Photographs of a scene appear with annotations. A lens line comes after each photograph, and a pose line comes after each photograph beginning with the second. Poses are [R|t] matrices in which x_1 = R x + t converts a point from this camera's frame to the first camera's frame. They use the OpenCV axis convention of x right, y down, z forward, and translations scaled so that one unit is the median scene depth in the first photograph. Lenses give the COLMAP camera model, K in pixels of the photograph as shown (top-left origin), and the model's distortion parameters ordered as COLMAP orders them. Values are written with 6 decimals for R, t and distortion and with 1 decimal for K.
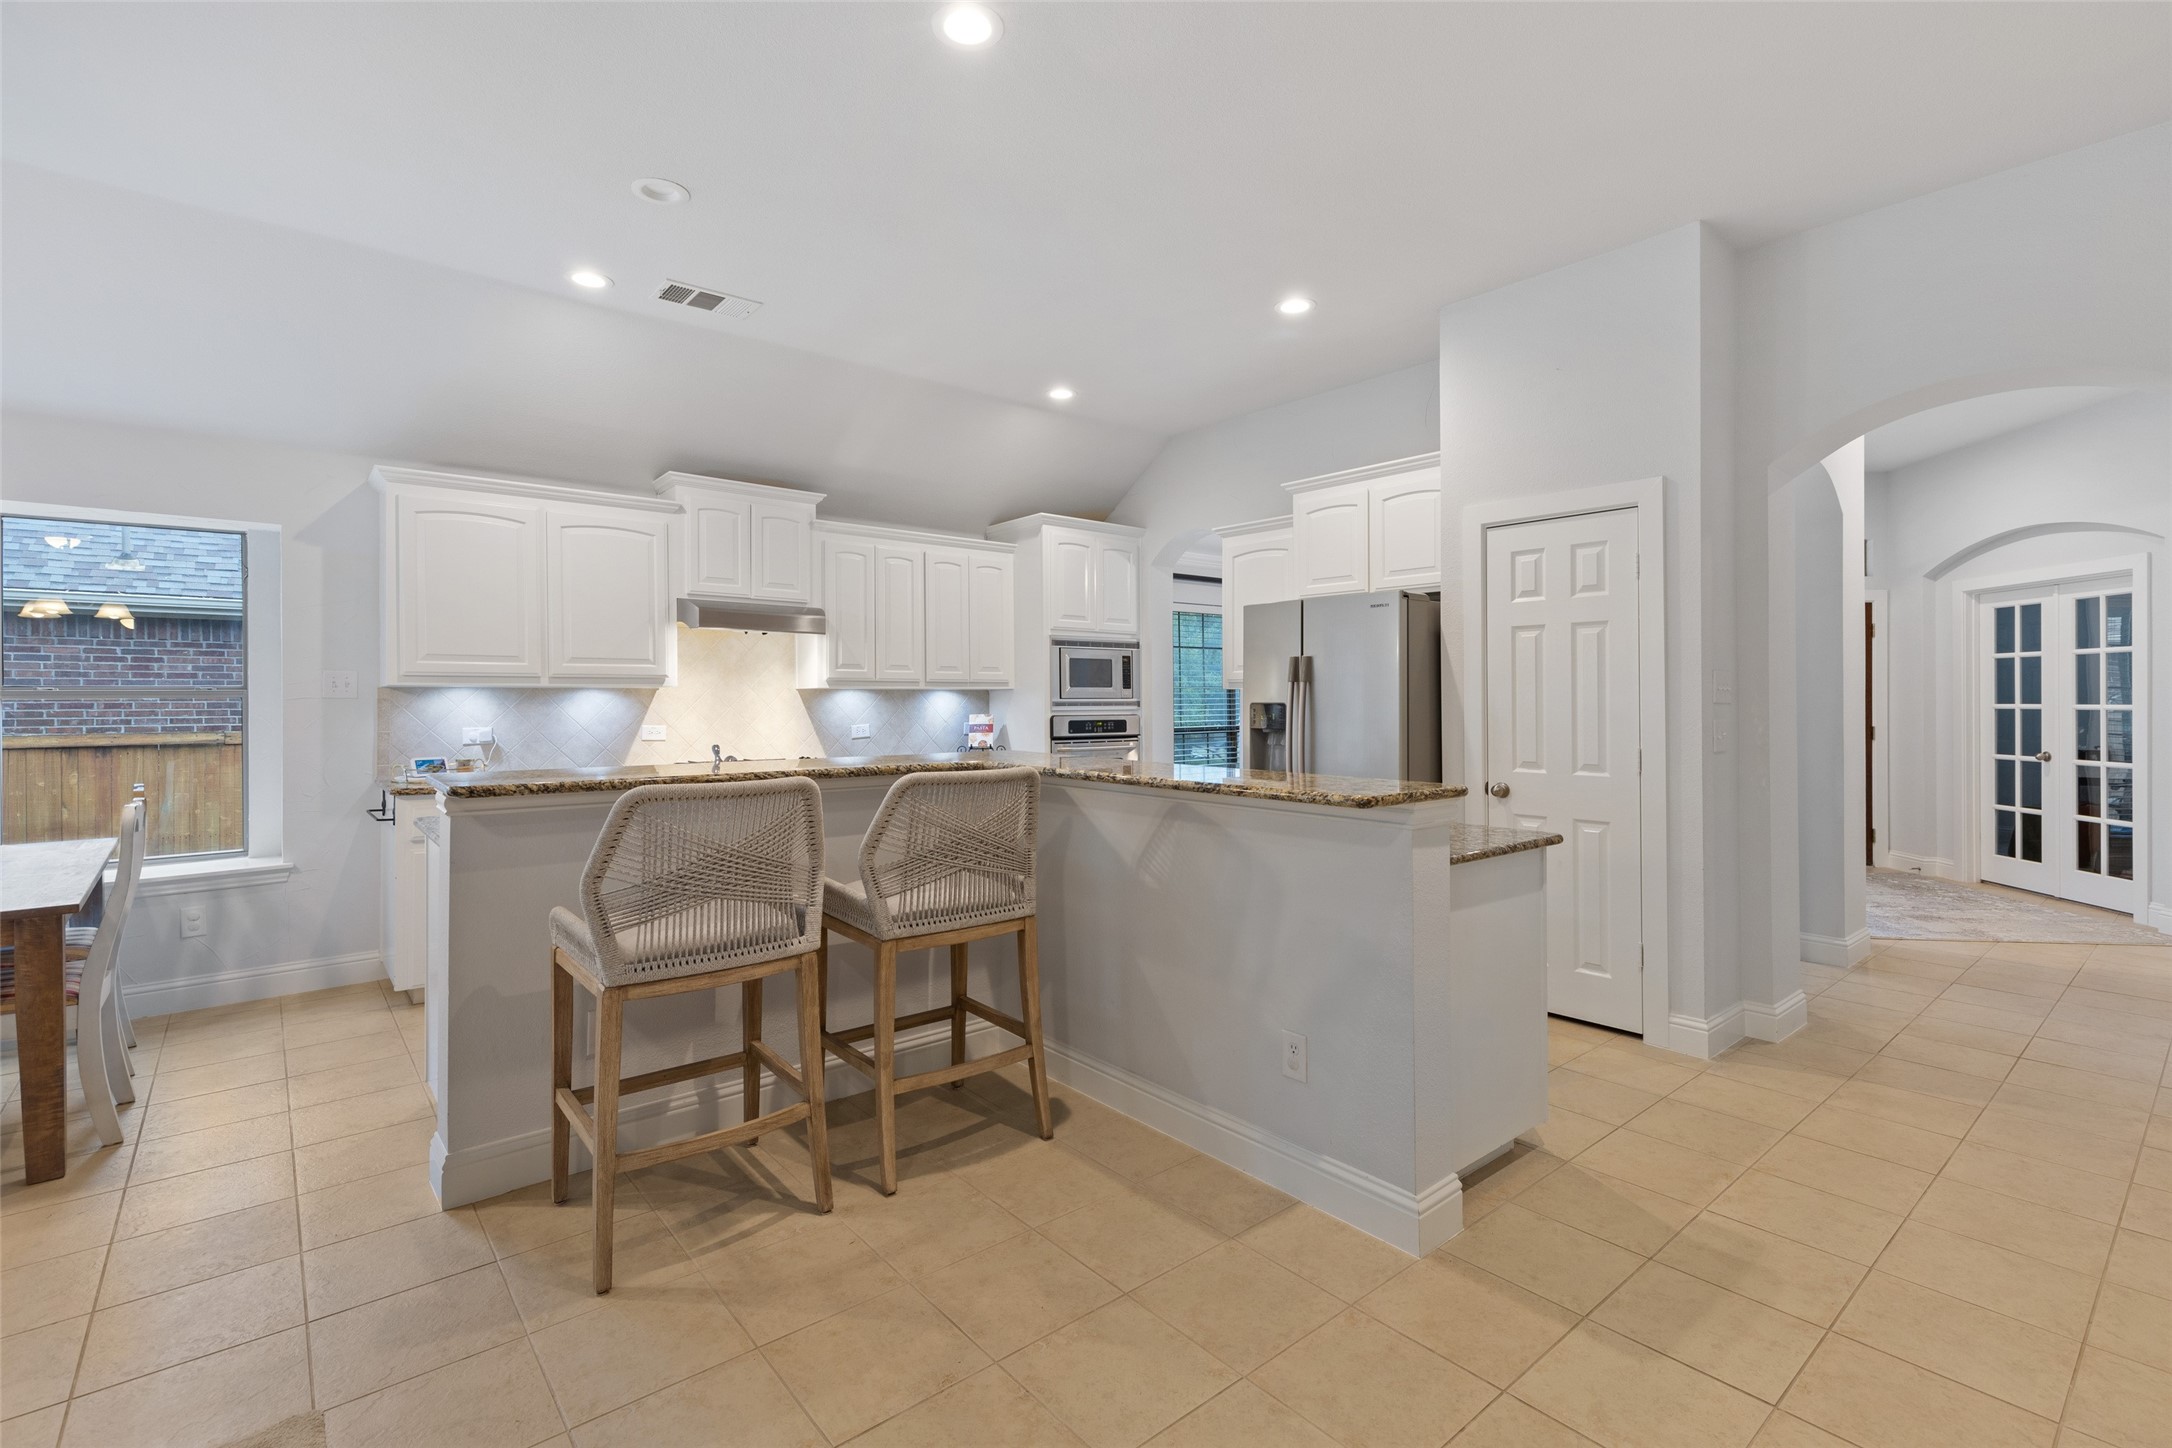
lens RADIAL K [[982.4, 0, 1092.1], [0, 982.4, 696.4], [0, 0, 1]] dist [0.006633, -0.001023]
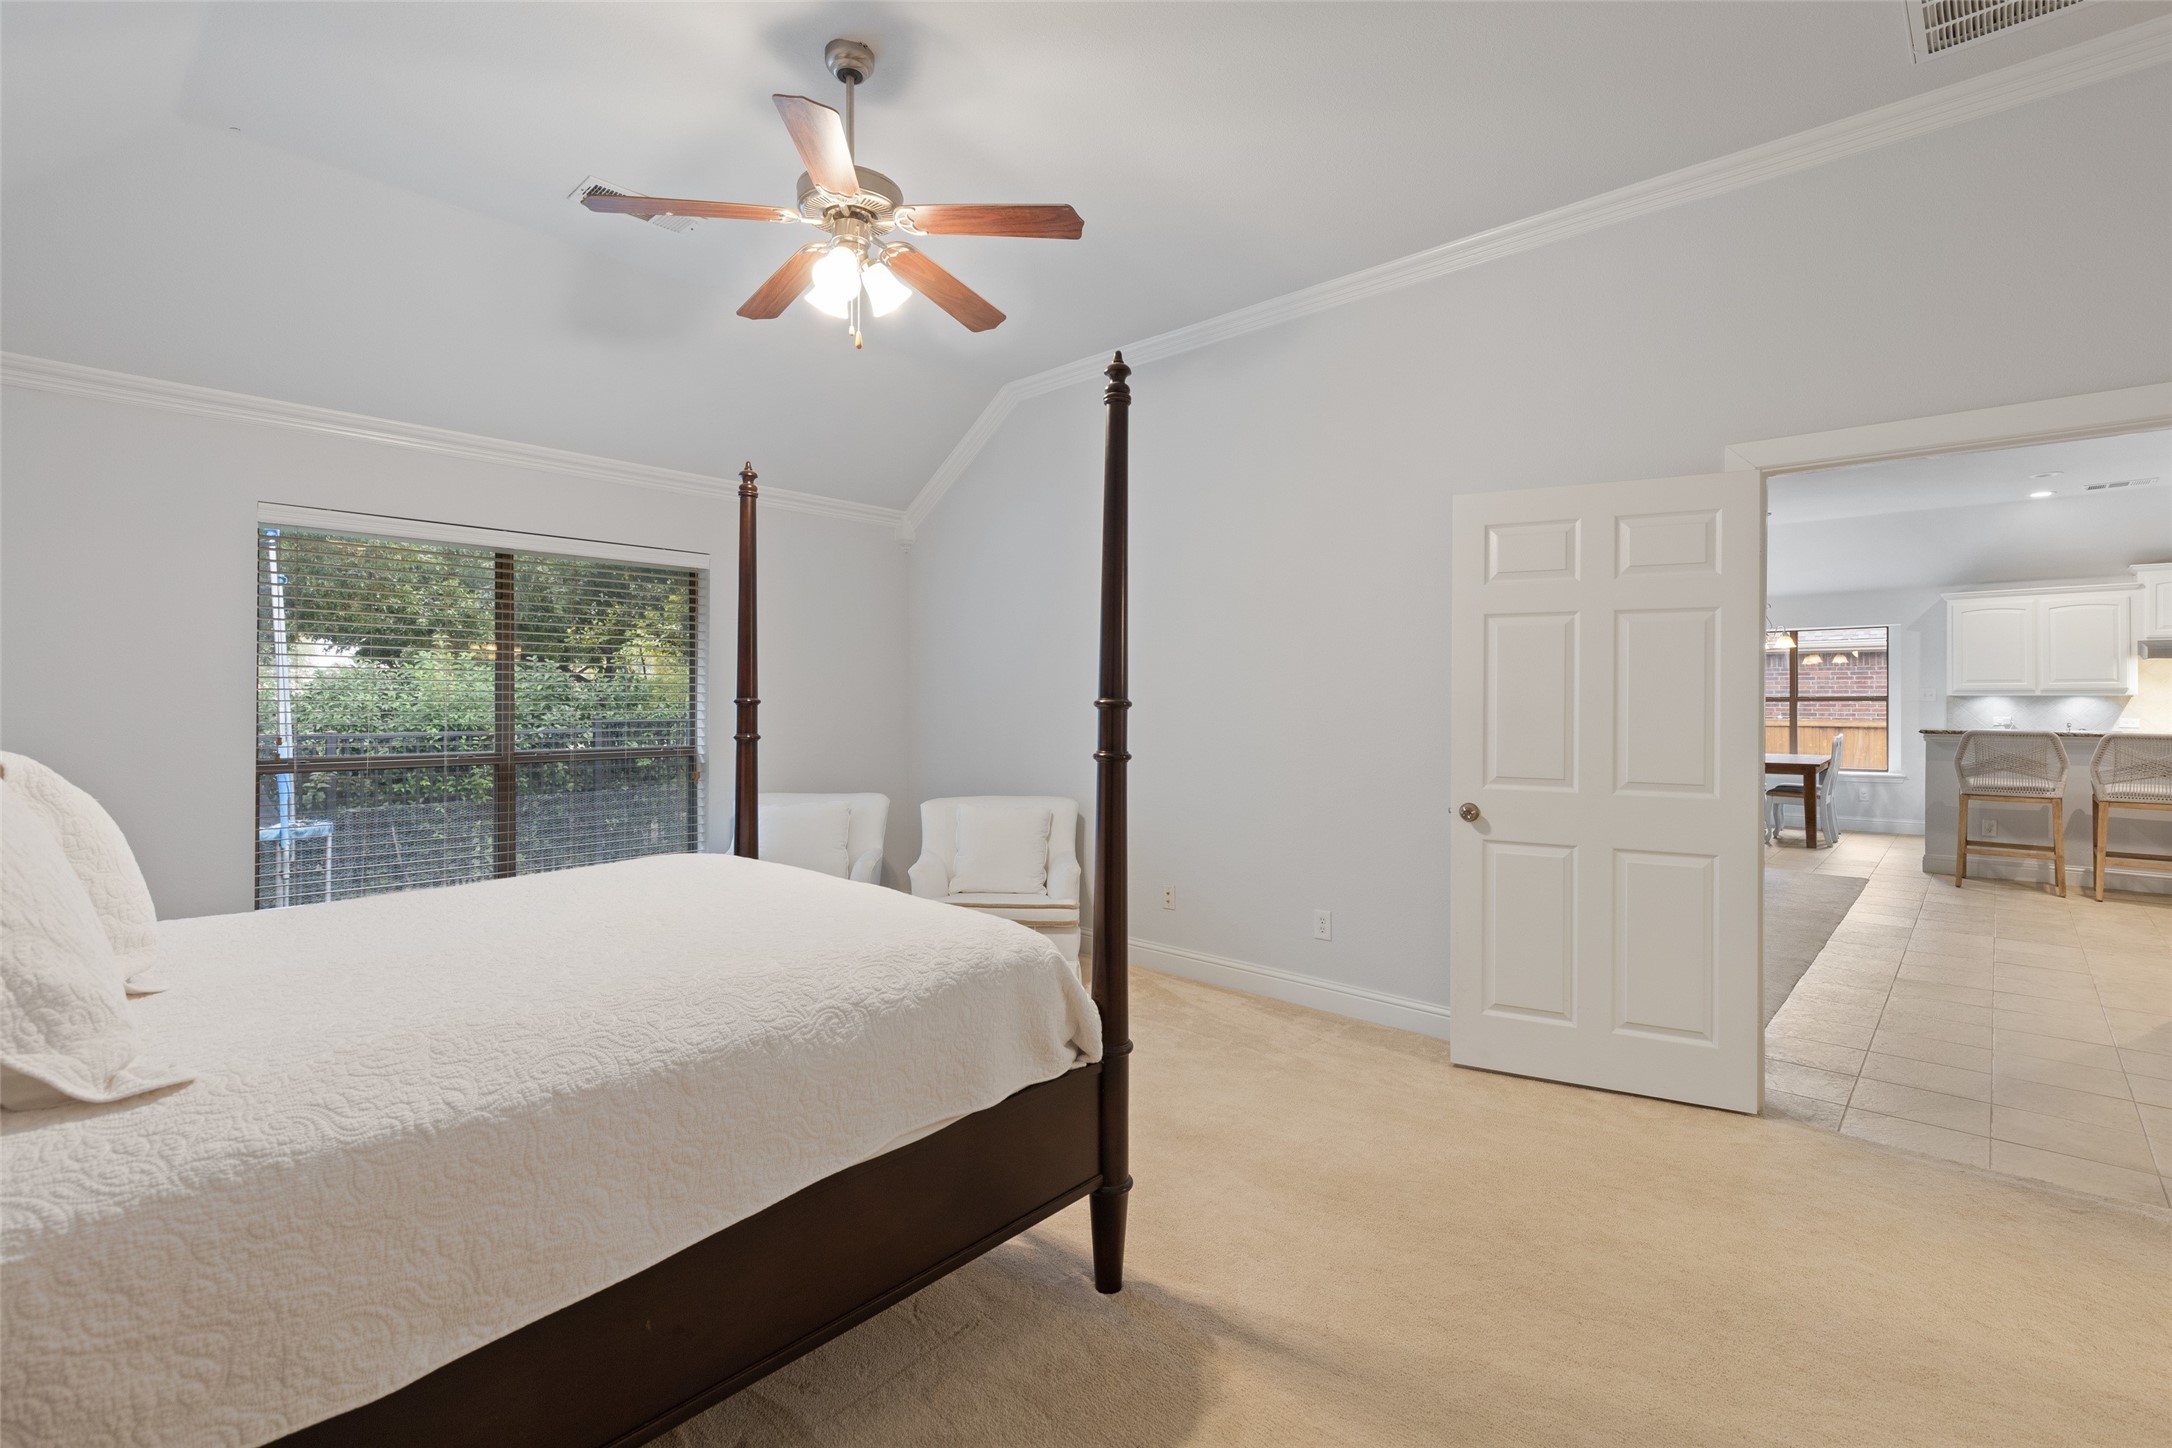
lens RADIAL K [[982.4, 0, 1097.8], [0, 982.4, 714.5], [0, 0, 1]] dist [0.006633, -0.001023]
pose [[0.128509, 0.015952, -0.991580, 1.053540], [0.001829, 0.999865, 0.016322, -0.007322], [0.991707, -0.003911, 0.128463, -0.992741]]
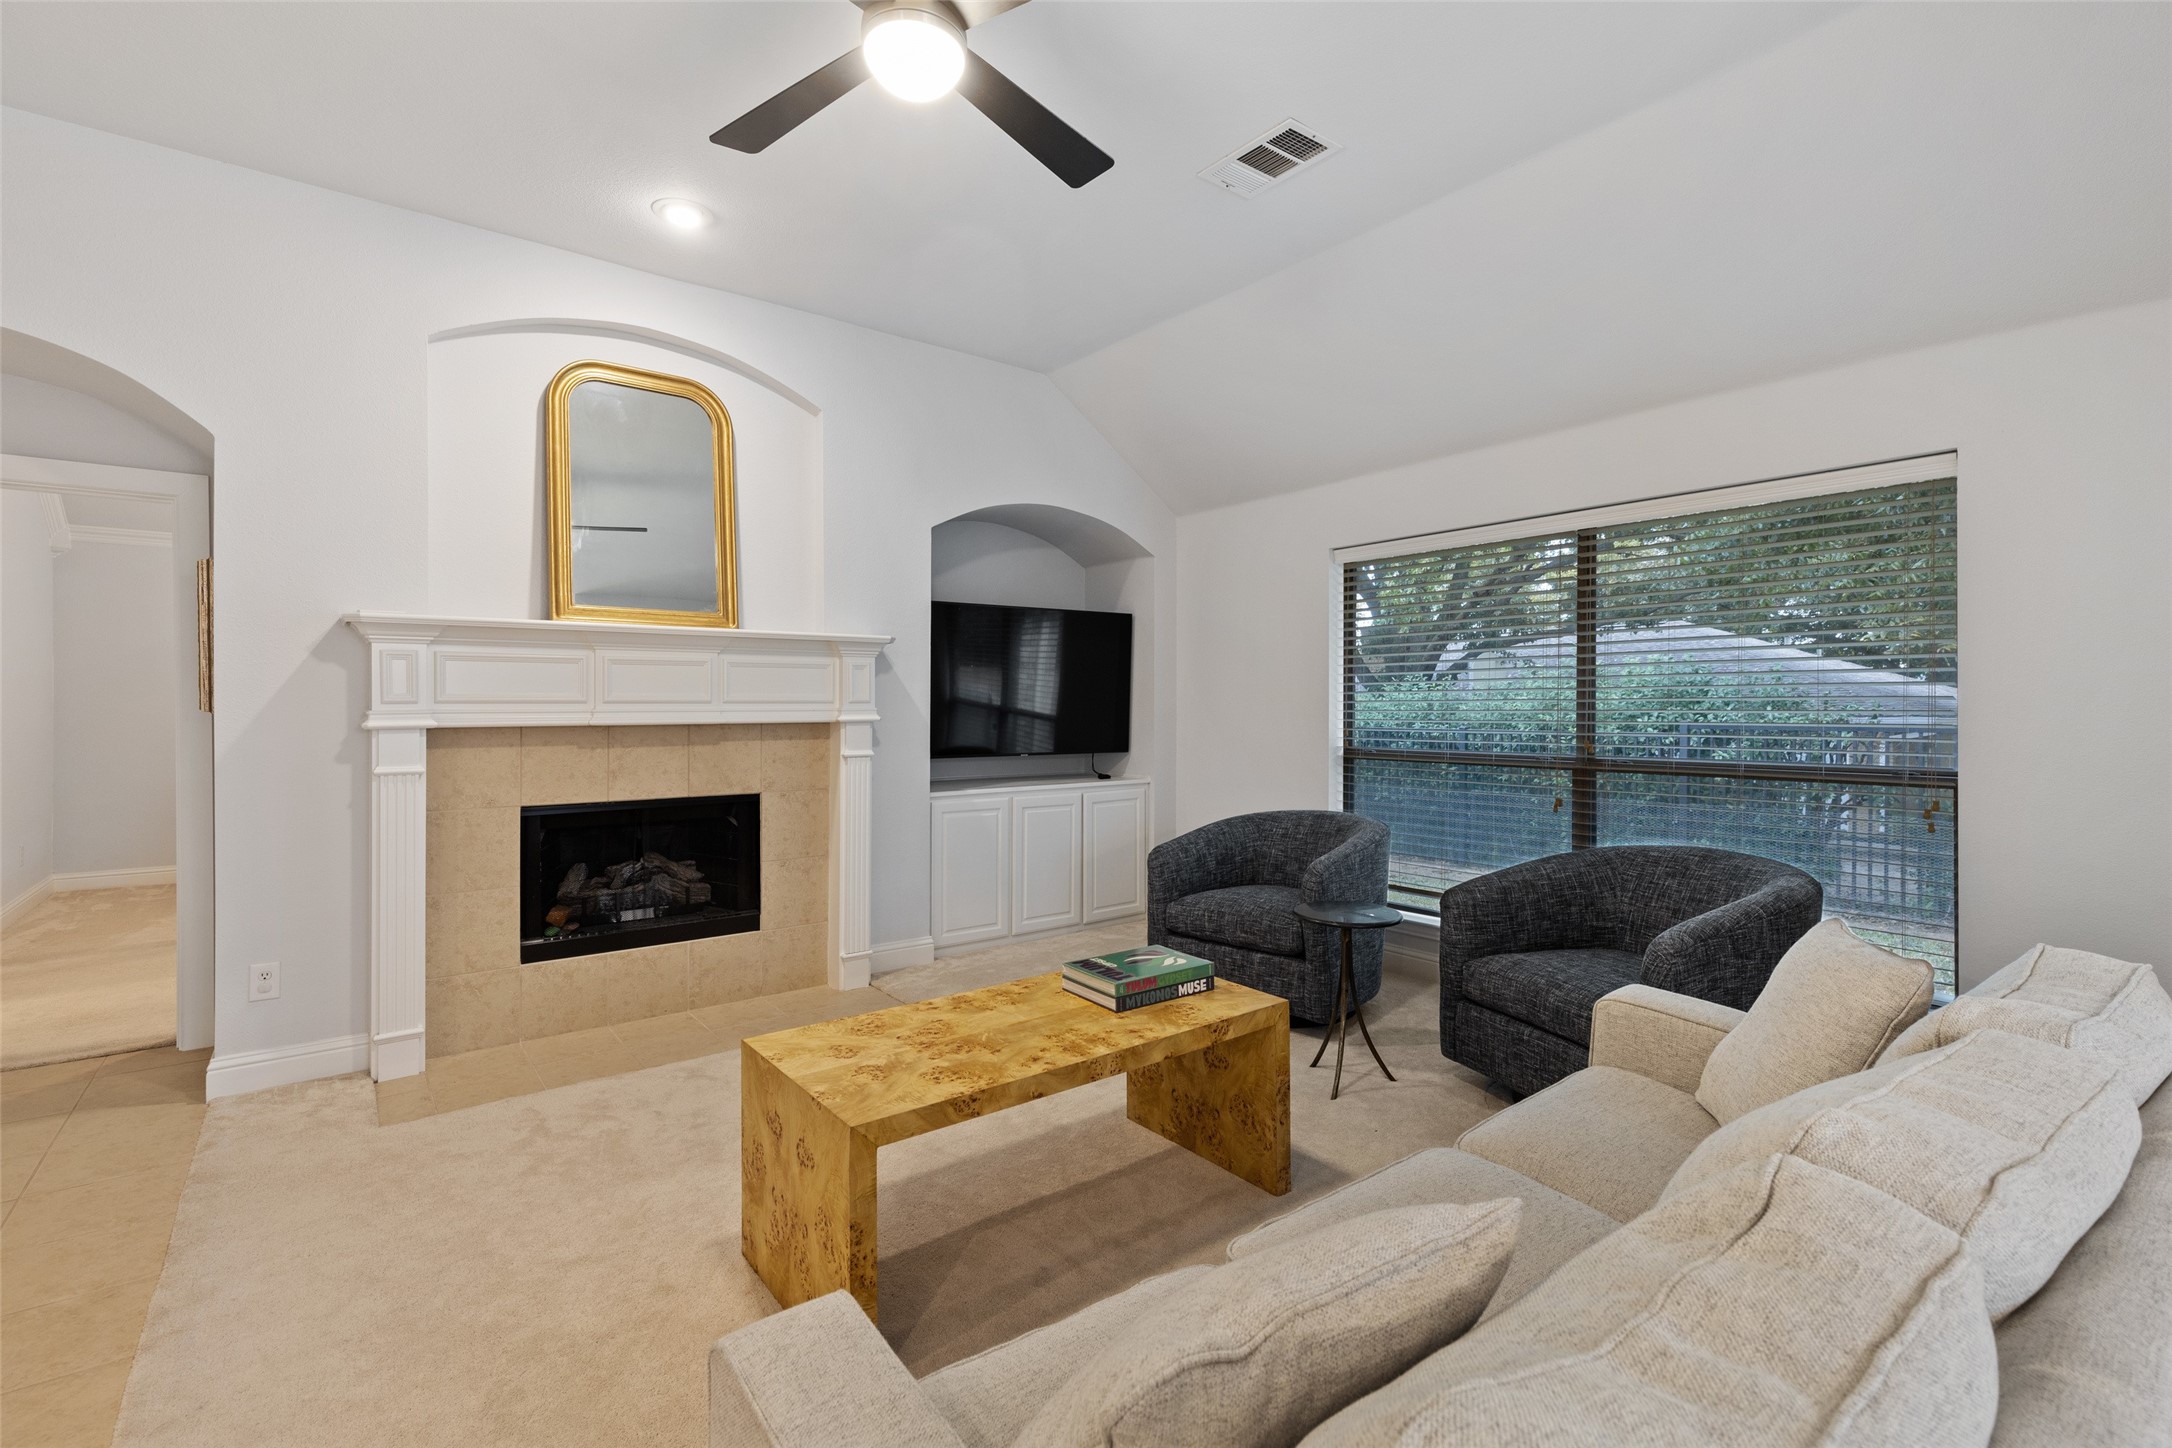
lens RADIAL K [[982.4, 0, 1081.9], [0, 982.4, 721.9], [0, 0, 1]] dist [0.006633, -0.001023]
pose [[-0.999468, 0.000440, 0.032606, -0.284142], [0.000949, 0.999878, 0.015580, 0.006581], [-0.032595, 0.015603, -0.999347, 0.273758]]
